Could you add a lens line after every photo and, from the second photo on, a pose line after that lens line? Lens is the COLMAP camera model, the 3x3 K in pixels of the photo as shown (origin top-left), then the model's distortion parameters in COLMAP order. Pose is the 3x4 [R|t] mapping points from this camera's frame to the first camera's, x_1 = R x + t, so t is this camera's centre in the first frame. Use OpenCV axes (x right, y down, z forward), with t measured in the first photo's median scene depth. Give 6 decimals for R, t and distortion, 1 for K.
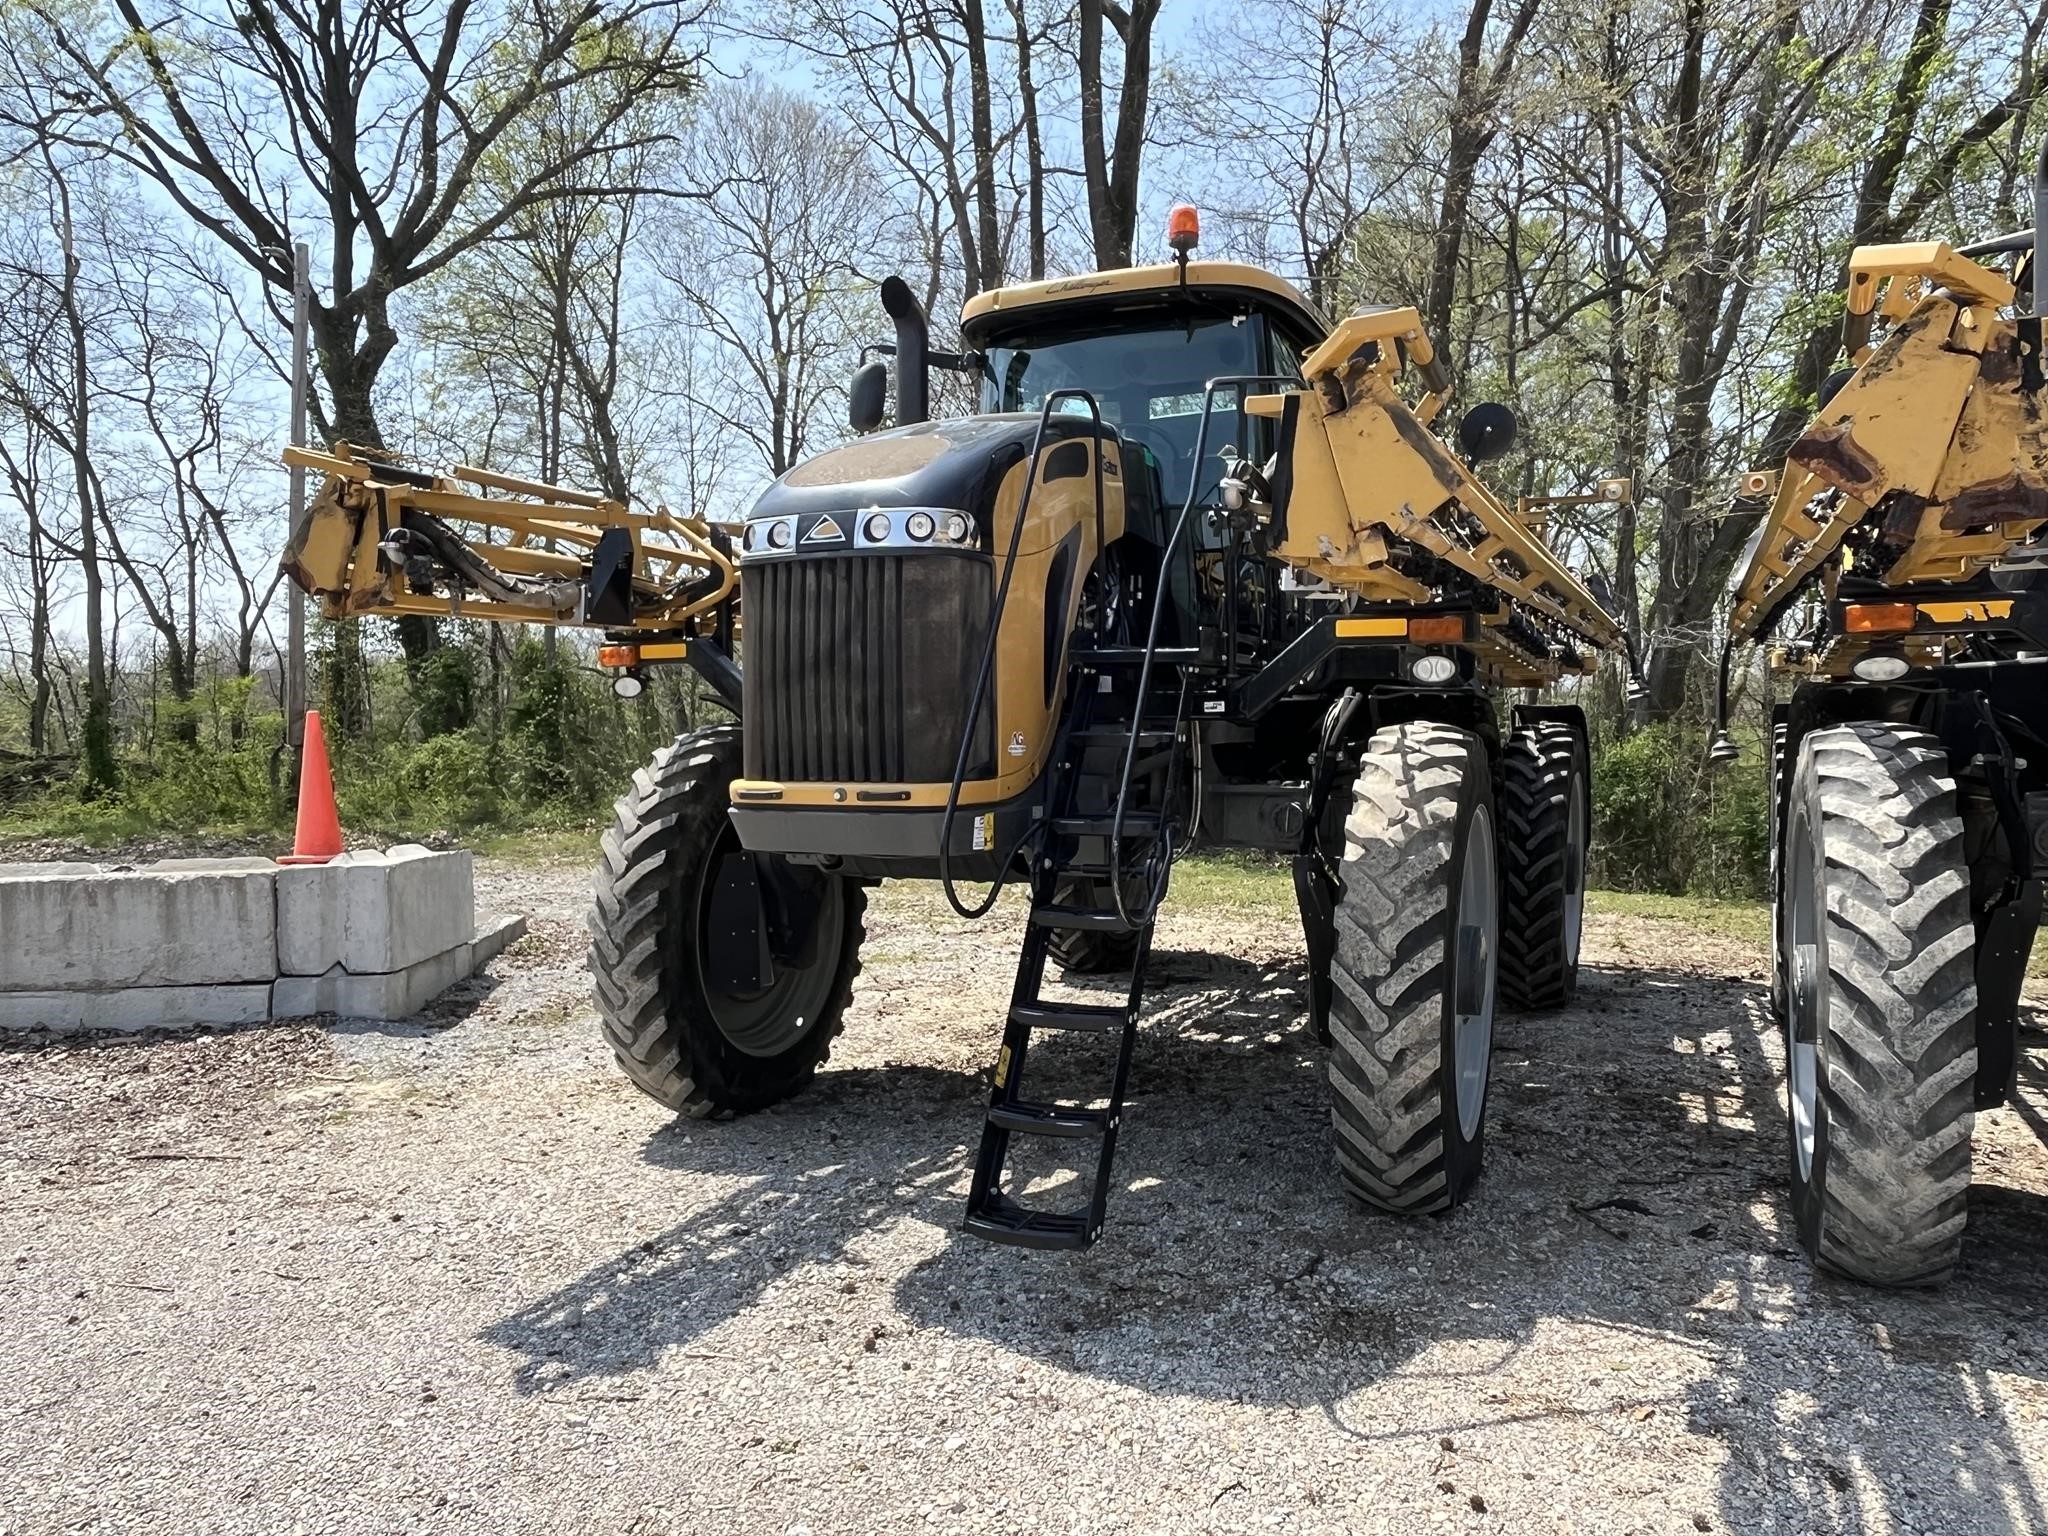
lens RADIAL K [[1497.0, 0, 1040.8], [0, 1497.0, 771.8], [0, 0, 1]] dist [0.003268, -0.005756]
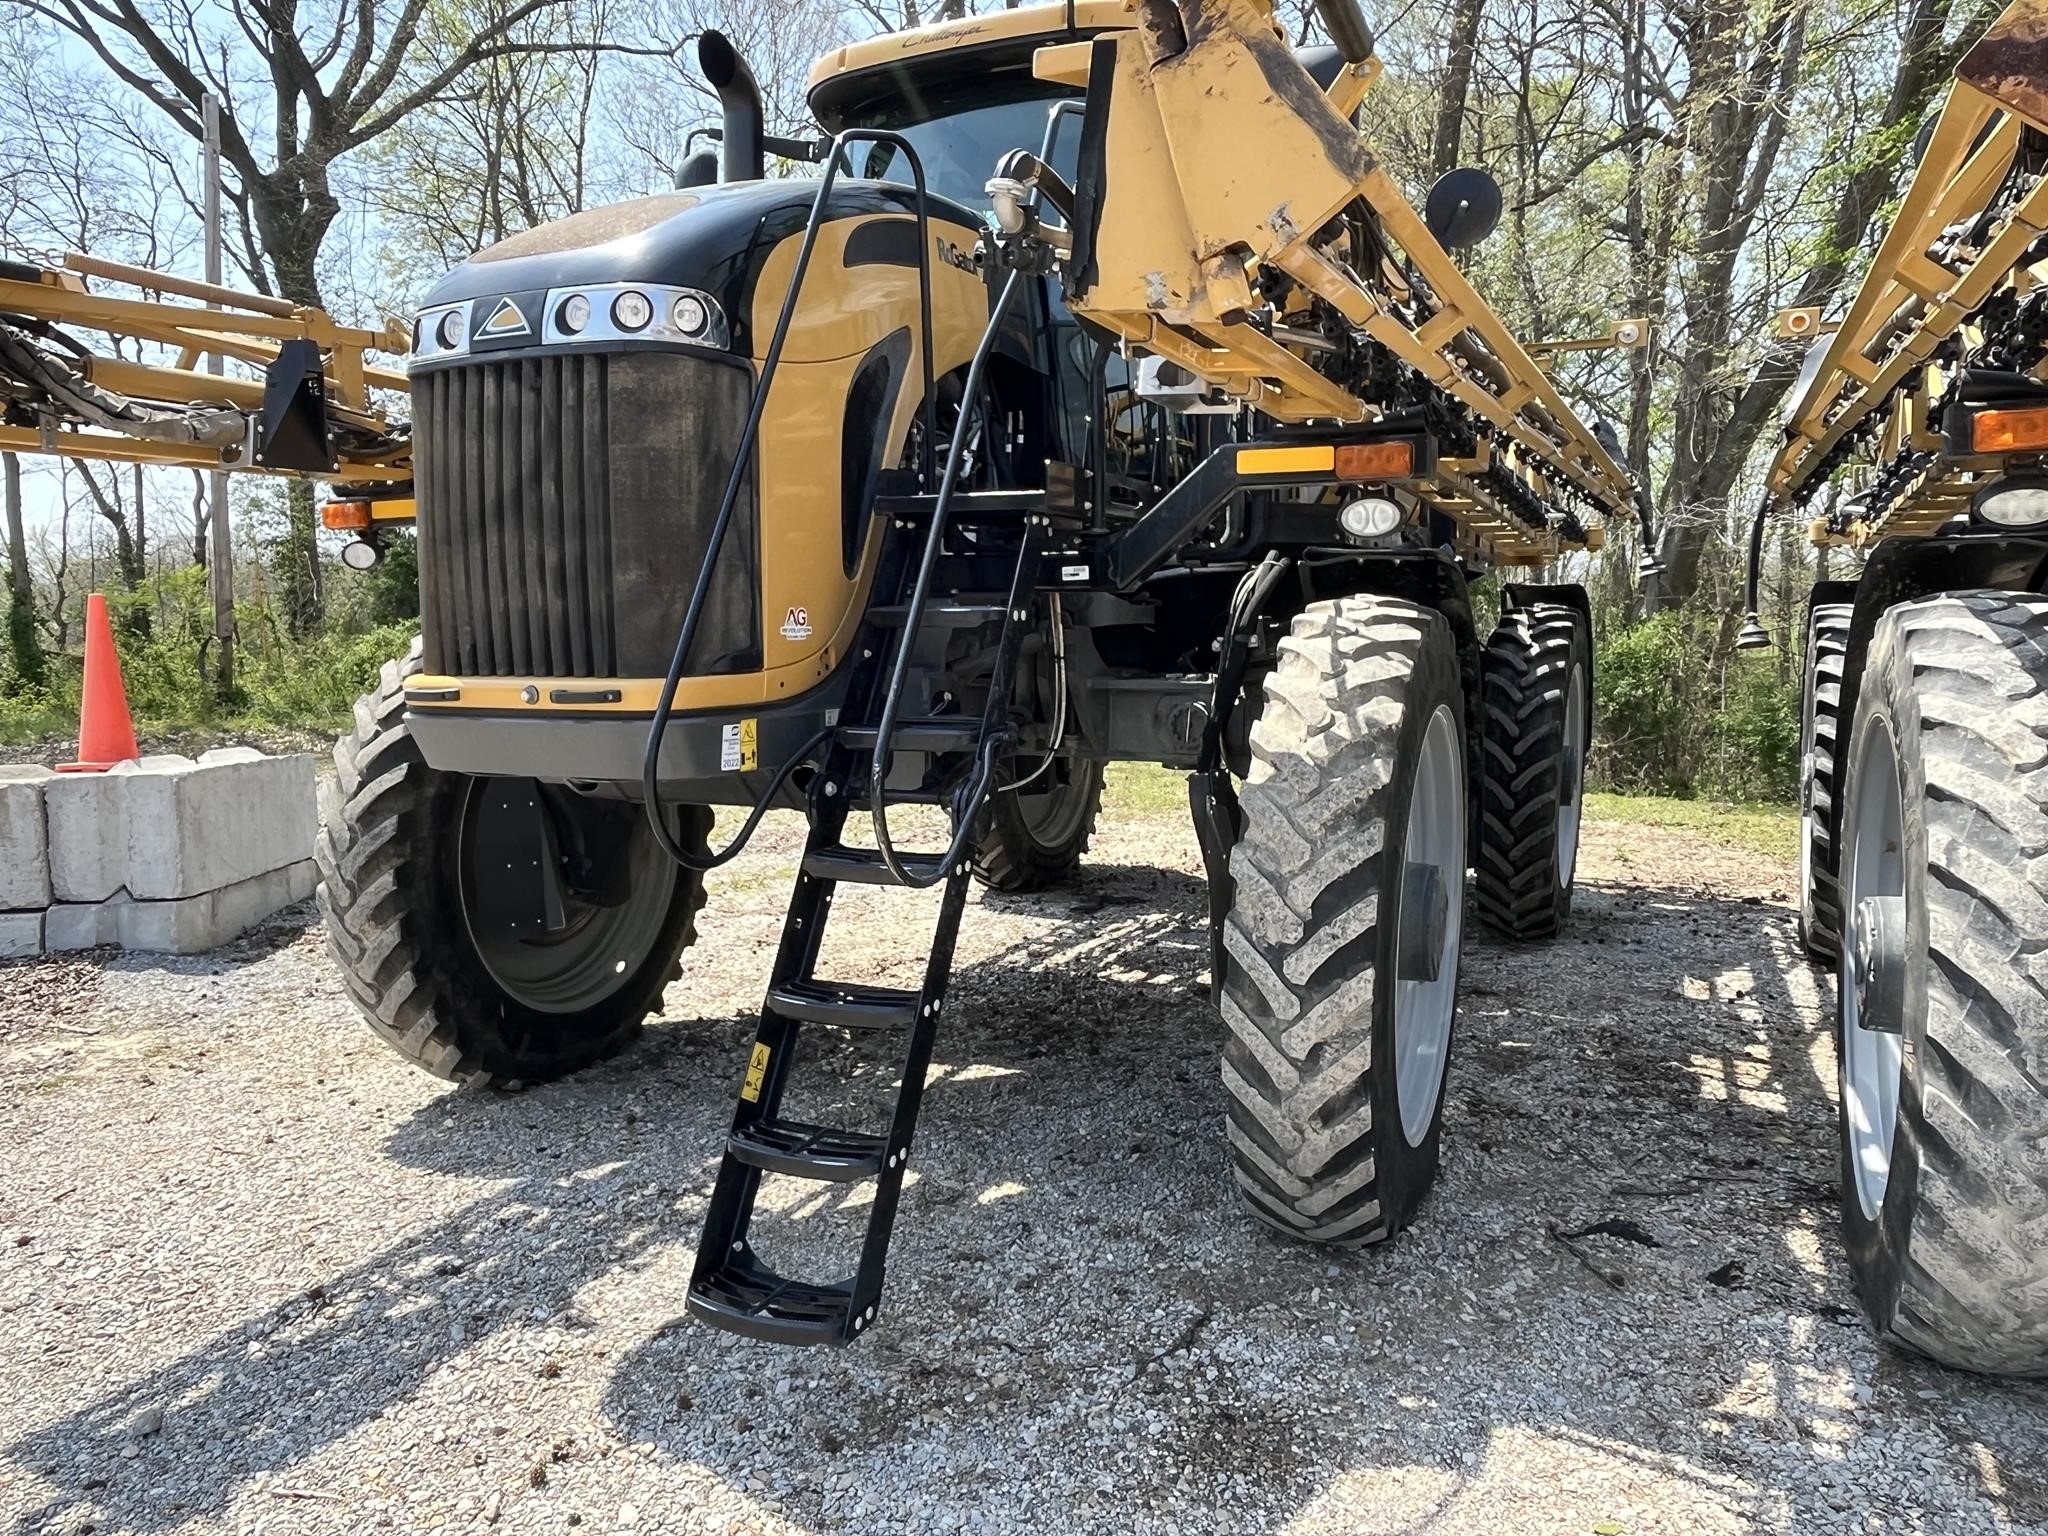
lens RADIAL K [[1497.0, 0, 1017.4], [0, 1497.0, 763.6], [0, 0, 1]] dist [0.003268, -0.005756]
pose [[0.999867, -0.000423, -0.016311, 0.093773], [0.001499, 0.997818, 0.066012, 0.001155], [0.016247, -0.066028, 0.997686, 0.245685]]
